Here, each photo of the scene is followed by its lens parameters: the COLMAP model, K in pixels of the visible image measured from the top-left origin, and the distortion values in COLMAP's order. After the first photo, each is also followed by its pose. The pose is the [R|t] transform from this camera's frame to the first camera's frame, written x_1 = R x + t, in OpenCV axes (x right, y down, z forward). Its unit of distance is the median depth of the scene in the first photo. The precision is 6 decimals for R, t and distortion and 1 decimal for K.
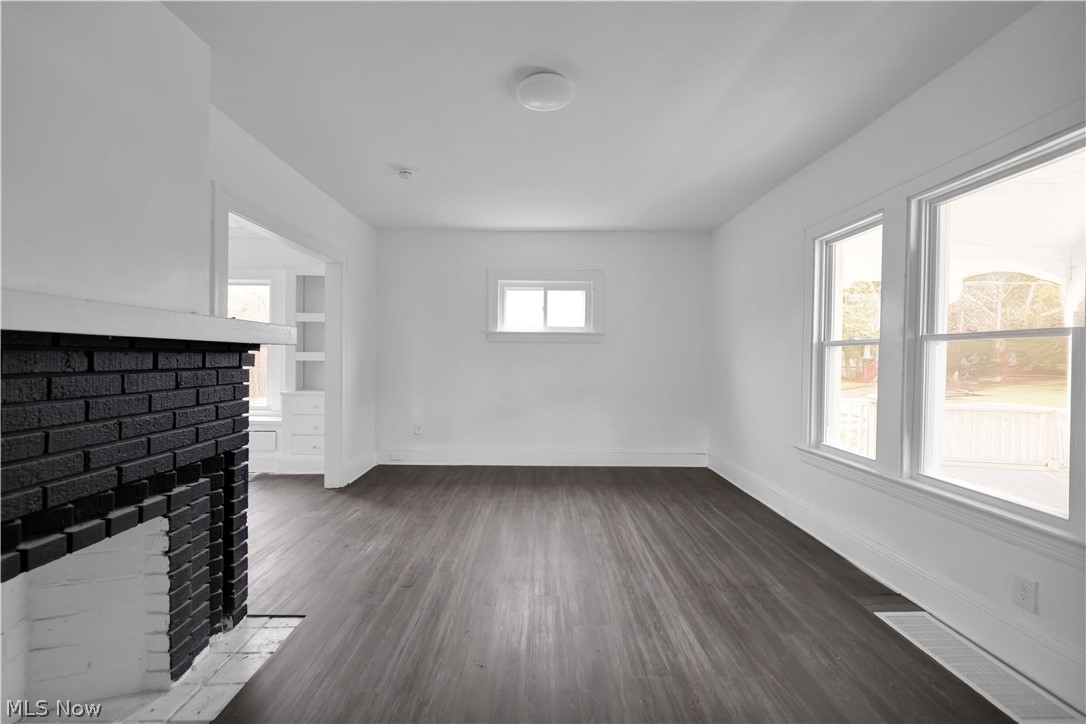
lens RADIAL K [[435.7, 0, 541.2], [0, 435.7, 366.6], [0, 0, 1]] dist [0.001492, 0.000394]
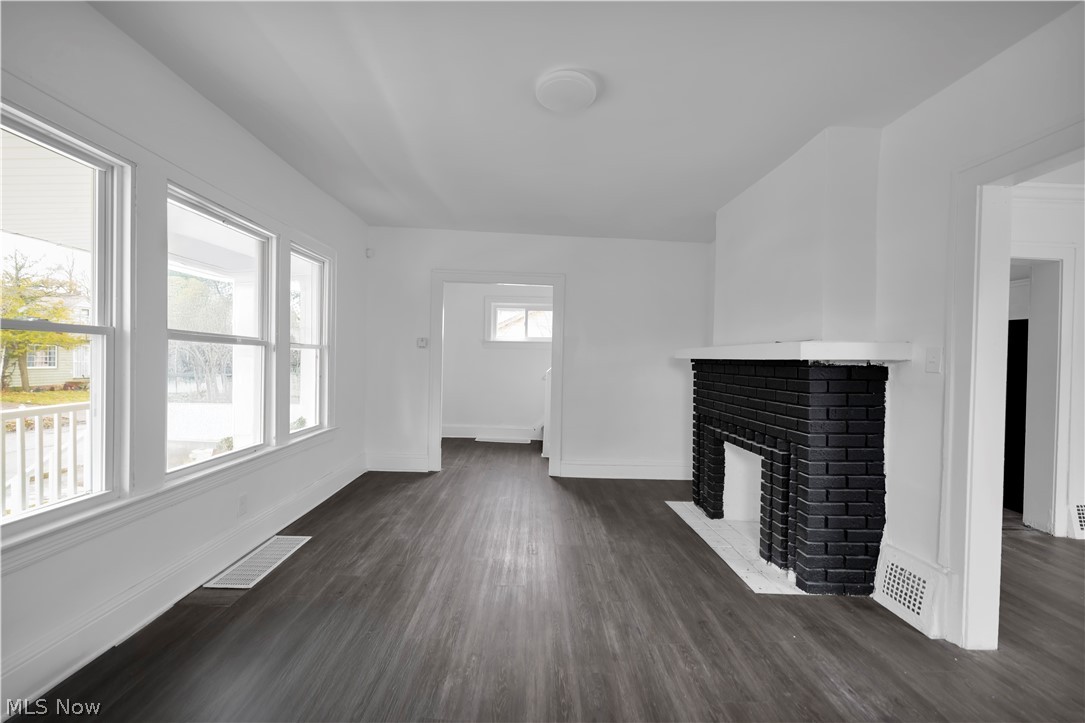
lens RADIAL K [[430.3, 0, 545.5], [0, 430.3, 367.0], [0, 0, 1]] dist [-0.001005, 0.000001]
pose [[-0.999232, -0.029596, -0.025688, 0.066544], [-0.030471, 0.998945, 0.034352, -0.051434], [0.024644, 0.035109, -0.999080, 2.150342]]
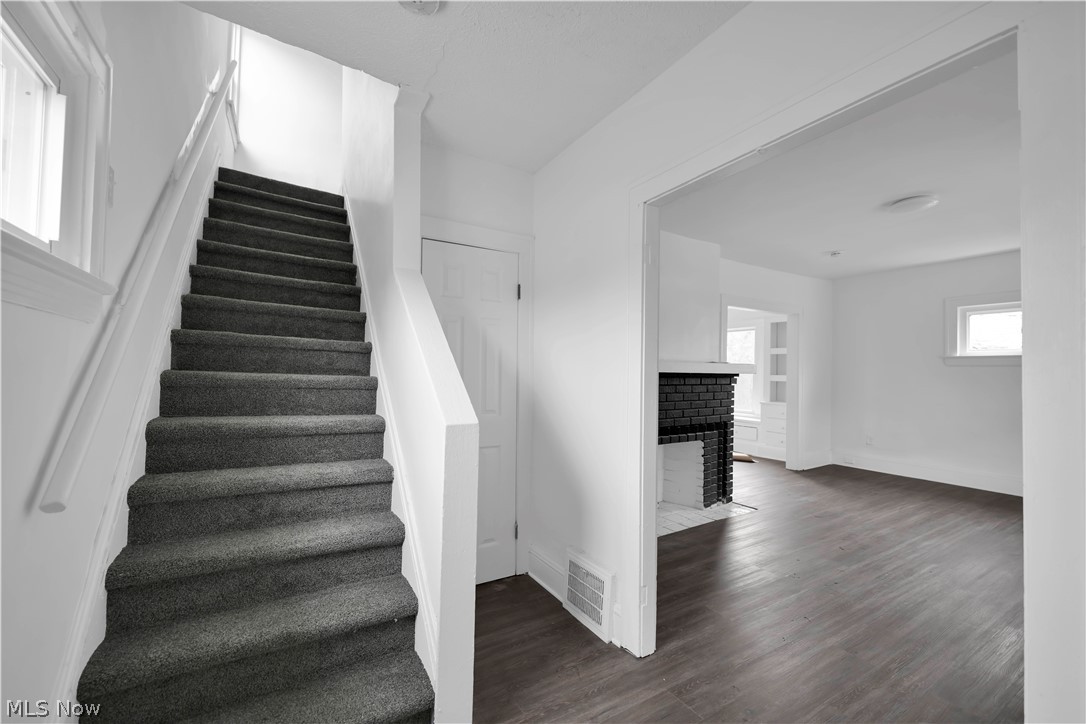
lens RADIAL K [[435.7, 0, 541.2], [0, 435.7, 366.6], [0, 0, 1]] dist [0.001492, 0.000394]
pose [[0.505128, -0.013598, -0.862937, 0.708109], [-0.024448, 0.999249, -0.030057, 0.001692], [0.862698, 0.036280, 0.504417, -0.912789]]
